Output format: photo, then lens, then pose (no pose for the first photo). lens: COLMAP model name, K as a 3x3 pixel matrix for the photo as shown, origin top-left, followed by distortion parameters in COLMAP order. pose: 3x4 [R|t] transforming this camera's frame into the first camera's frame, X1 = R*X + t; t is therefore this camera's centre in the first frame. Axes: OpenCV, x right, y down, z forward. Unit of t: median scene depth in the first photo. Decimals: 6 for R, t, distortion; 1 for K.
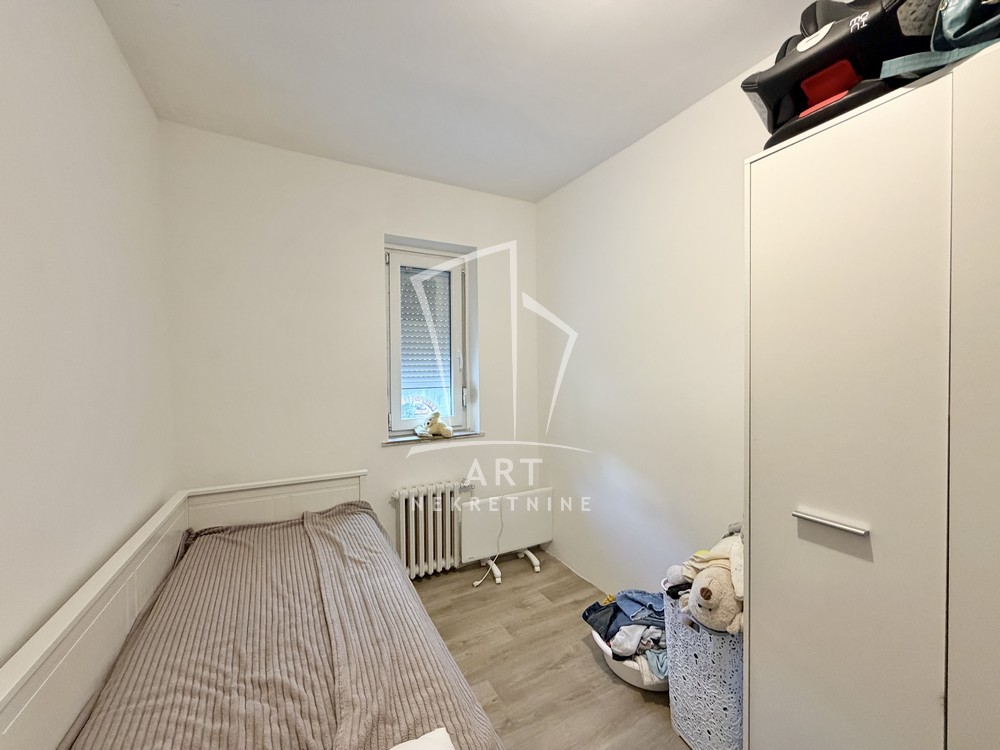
lens RADIAL K [[396.7, 0, 495.8], [0, 396.7, 375.6], [0, 0, 1]] dist [-0.000445, -0.000103]
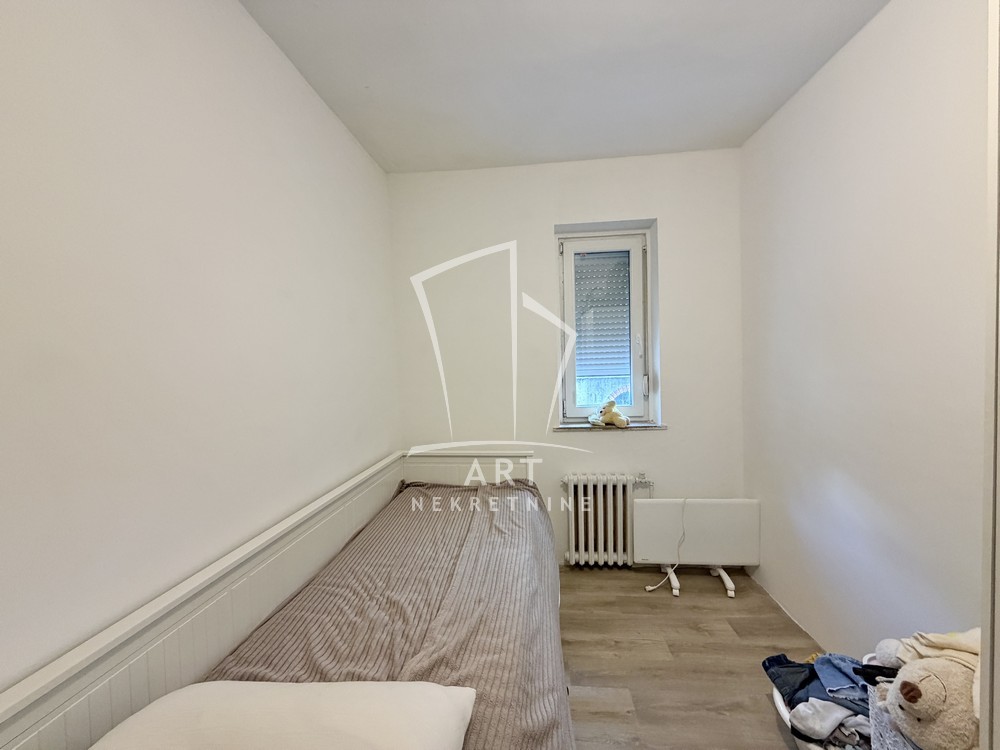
lens RADIAL K [[396.7, 0, 495.8], [0, 396.7, 375.6], [0, 0, 1]] dist [-0.000445, -0.000103]
pose [[0.835395, 0.004552, -0.549631, 0.182244], [0.010690, 0.999642, 0.024527, 0.005979], [0.549546, -0.026365, 0.835047, 0.058336]]
